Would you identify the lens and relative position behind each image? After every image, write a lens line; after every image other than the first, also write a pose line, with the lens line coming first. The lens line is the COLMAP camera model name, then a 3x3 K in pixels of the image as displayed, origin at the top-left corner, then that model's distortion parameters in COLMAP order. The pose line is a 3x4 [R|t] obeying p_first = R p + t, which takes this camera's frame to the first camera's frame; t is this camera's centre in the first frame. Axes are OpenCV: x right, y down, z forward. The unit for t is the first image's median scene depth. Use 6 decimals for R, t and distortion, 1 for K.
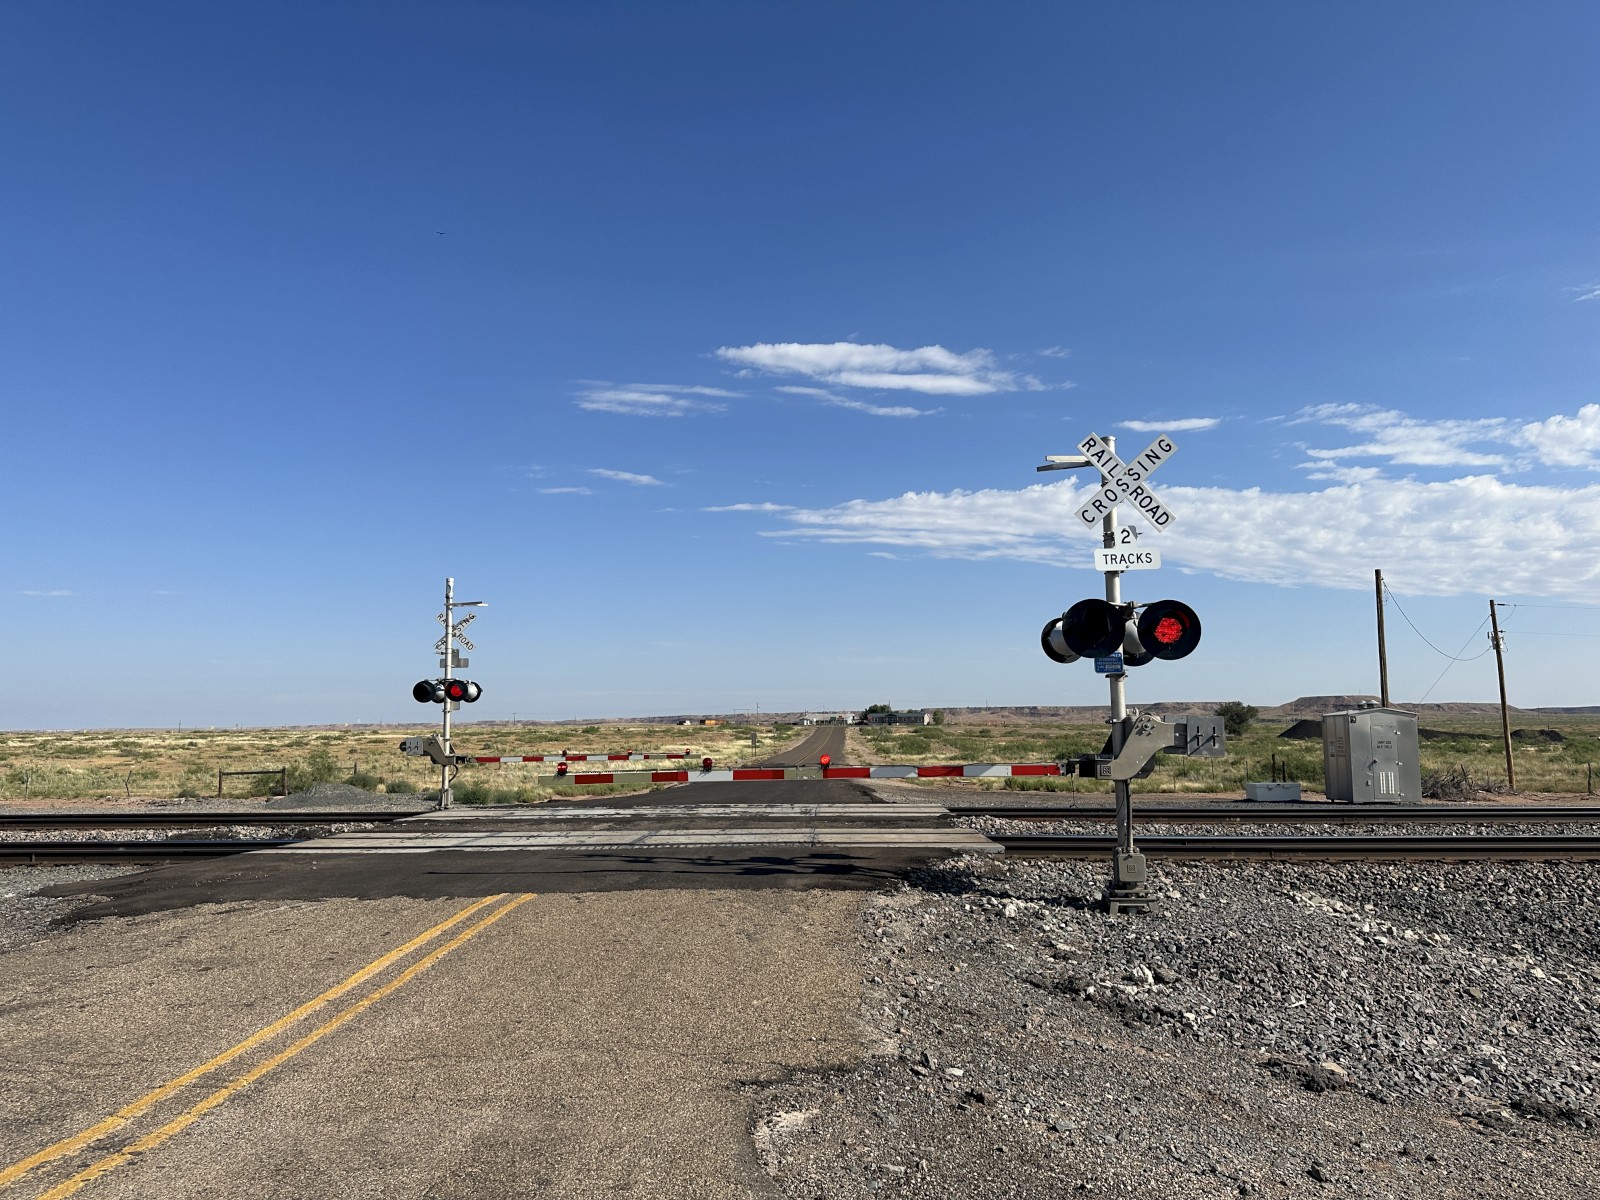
lens RADIAL K [[1128.5, 0, 793.4], [0, 1128.5, 598.3], [0, 0, 1]] dist [0.051777, -0.063394]
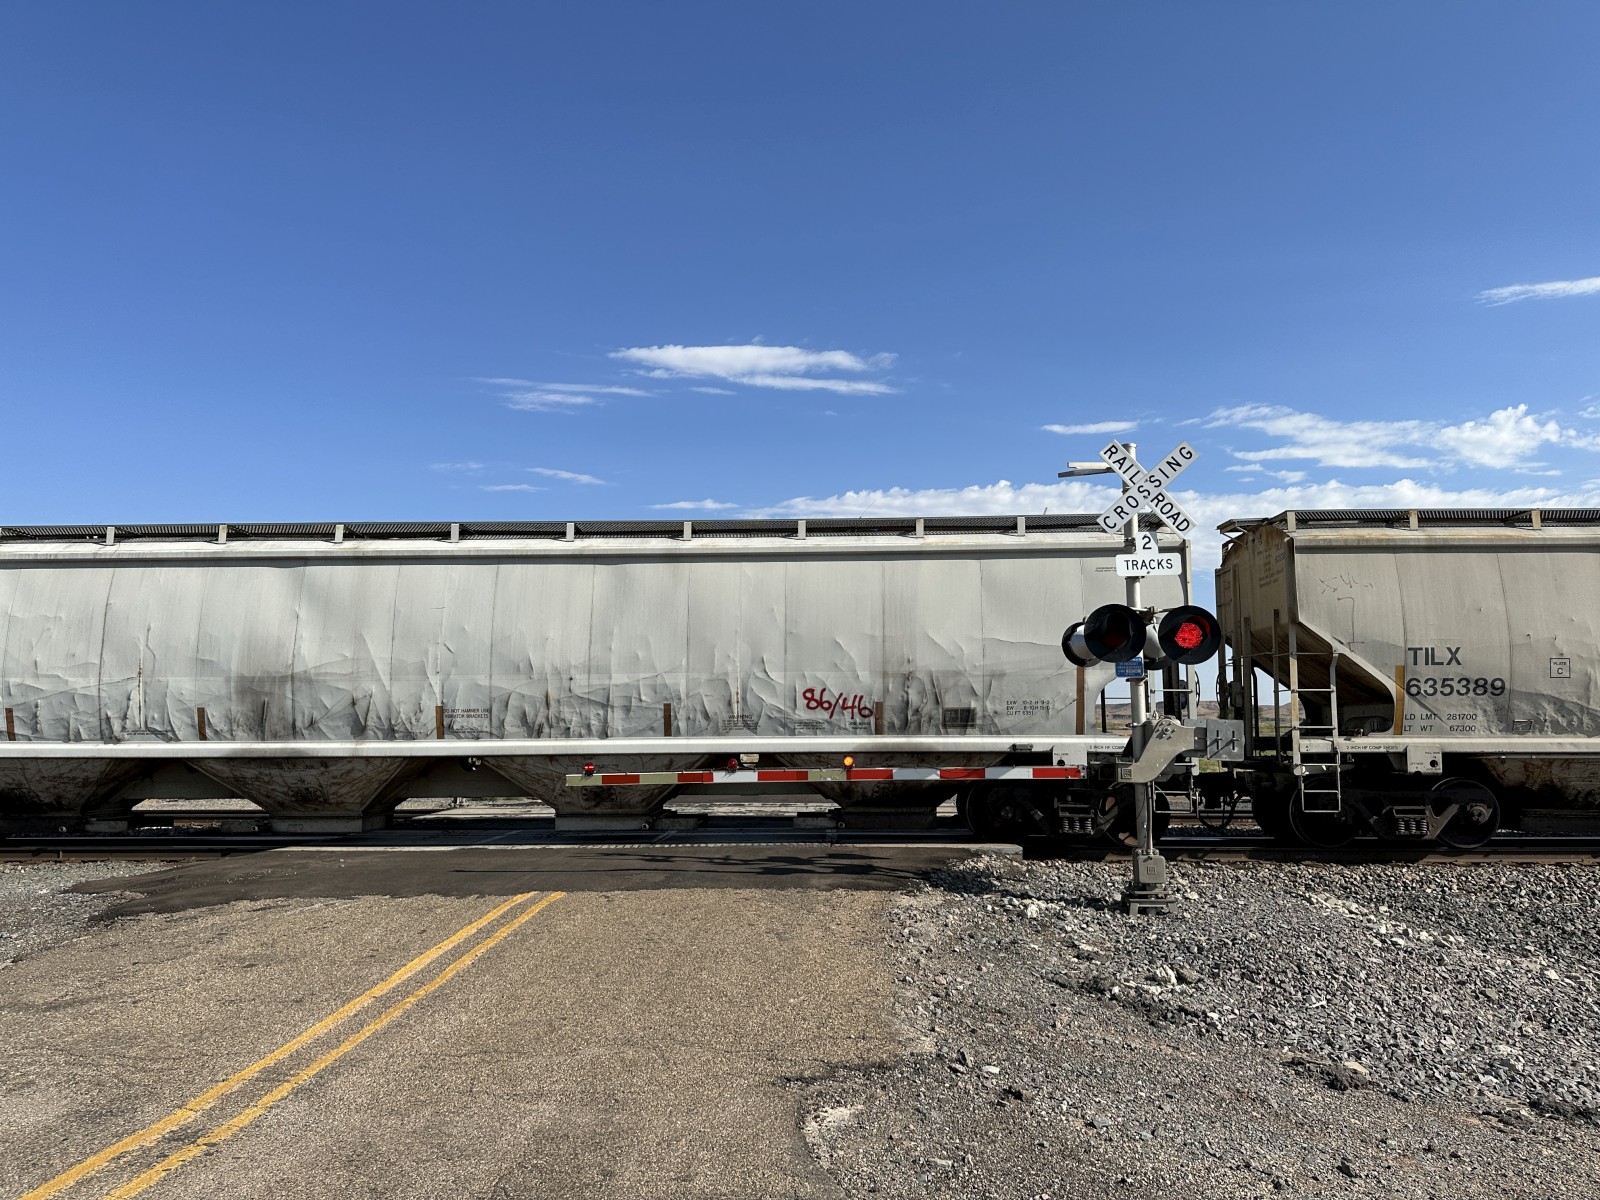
lens RADIAL K [[1128.5, 0, 795.7], [0, 1128.5, 600.6], [0, 0, 1]] dist [0.051777, -0.063394]
pose [[0.999991, 0.003851, -0.001586, -0.018820], [-0.003844, 0.999983, 0.004491, -0.006113], [0.001603, -0.004485, 0.999989, -0.014329]]
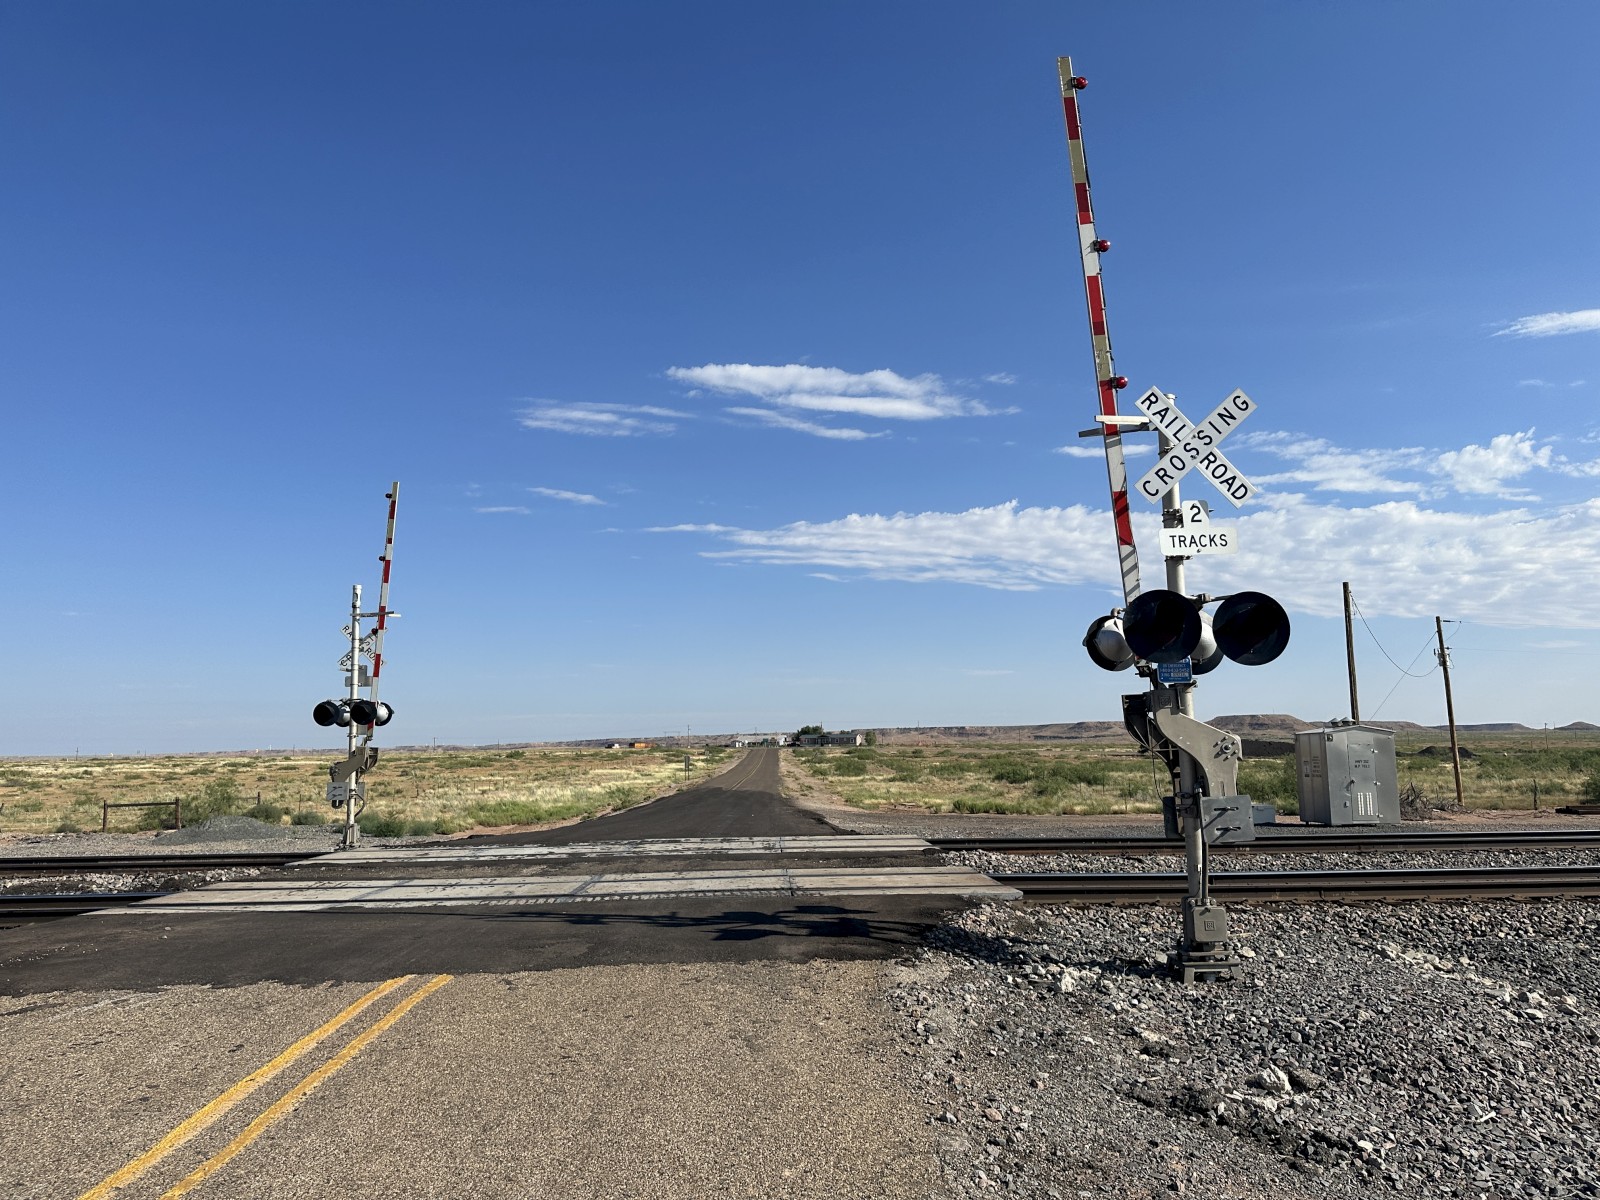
lens RADIAL K [[1128.5, 0, 804.1], [0, 1128.5, 605.1], [0, 0, 1]] dist [0.051777, -0.063394]
pose [[0.997350, 0.001235, 0.072736, -0.045769], [-0.000269, 0.999912, -0.013290, 0.021802], [-0.072746, 0.013236, 0.997263, 0.210994]]
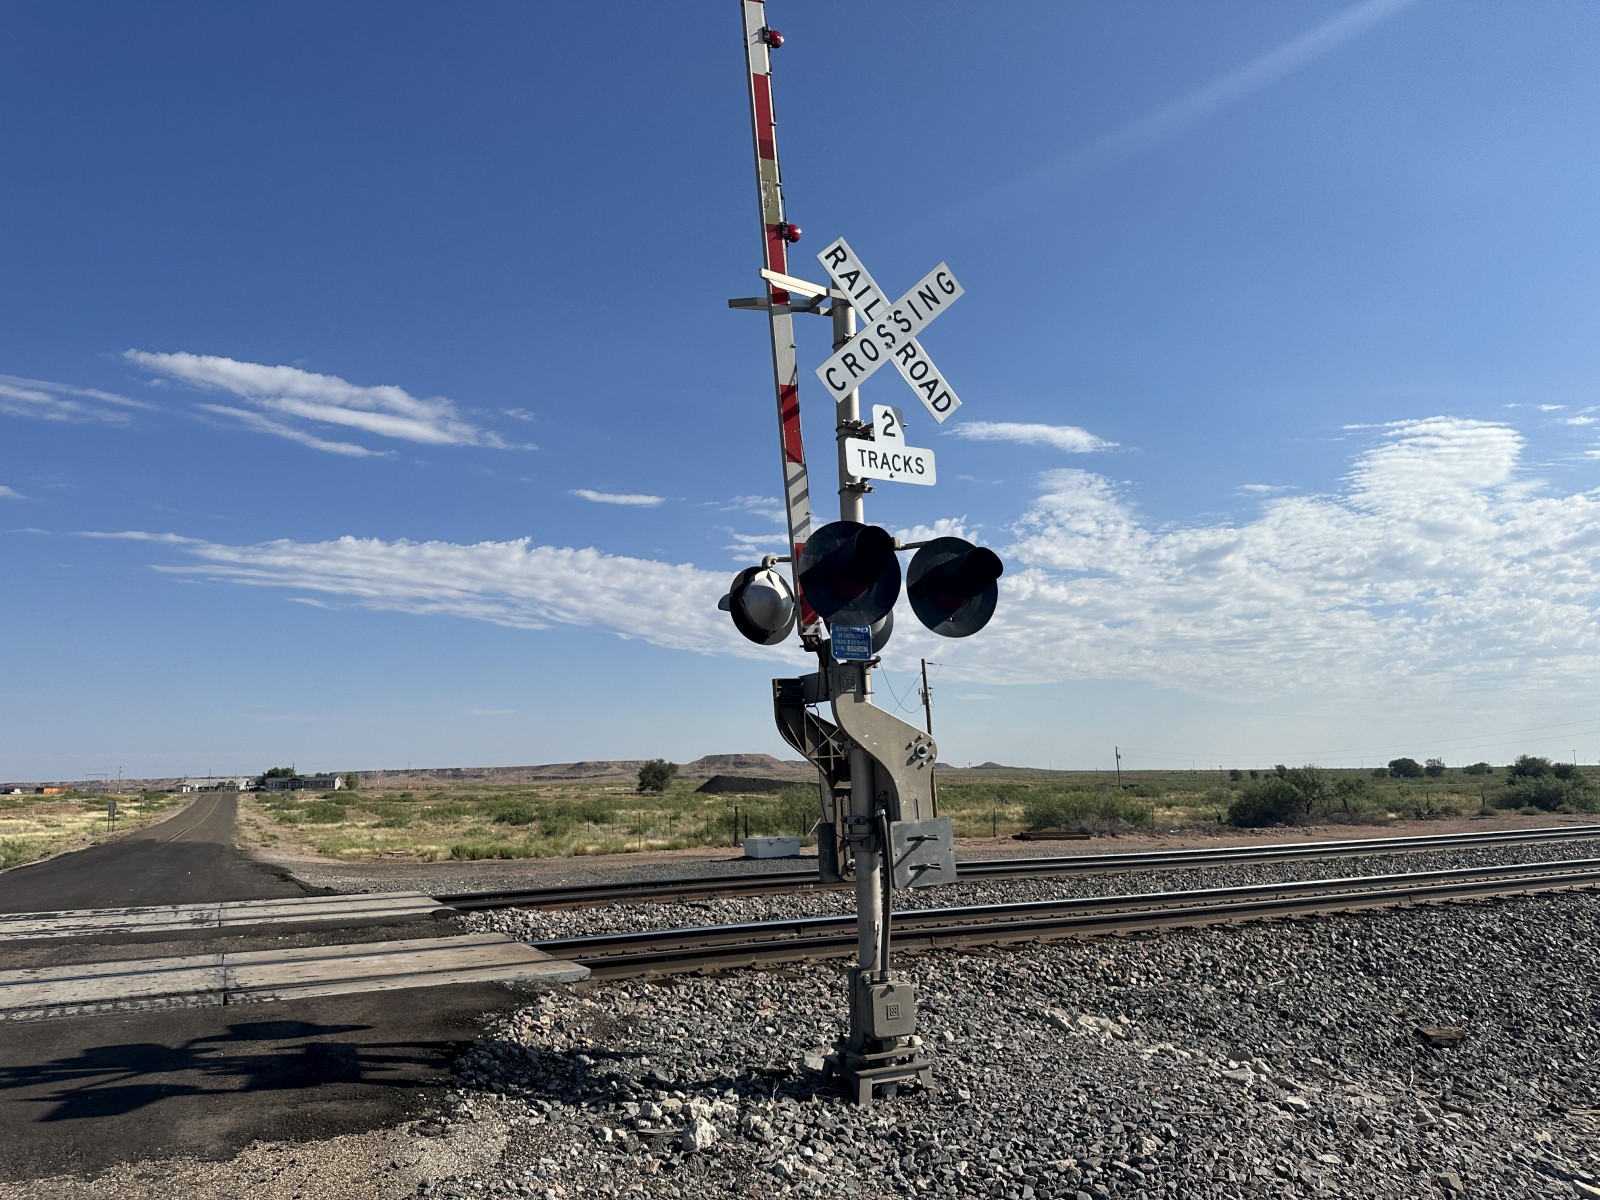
lens RADIAL K [[1128.5, 0, 795.2], [0, 1128.5, 608.0], [0, 0, 1]] dist [0.051777, -0.063394]
pose [[0.878520, 0.060485, 0.473861, -0.016529], [-0.038775, 0.997708, -0.055463, 0.073152], [-0.476130, 0.030352, 0.878851, 0.519818]]
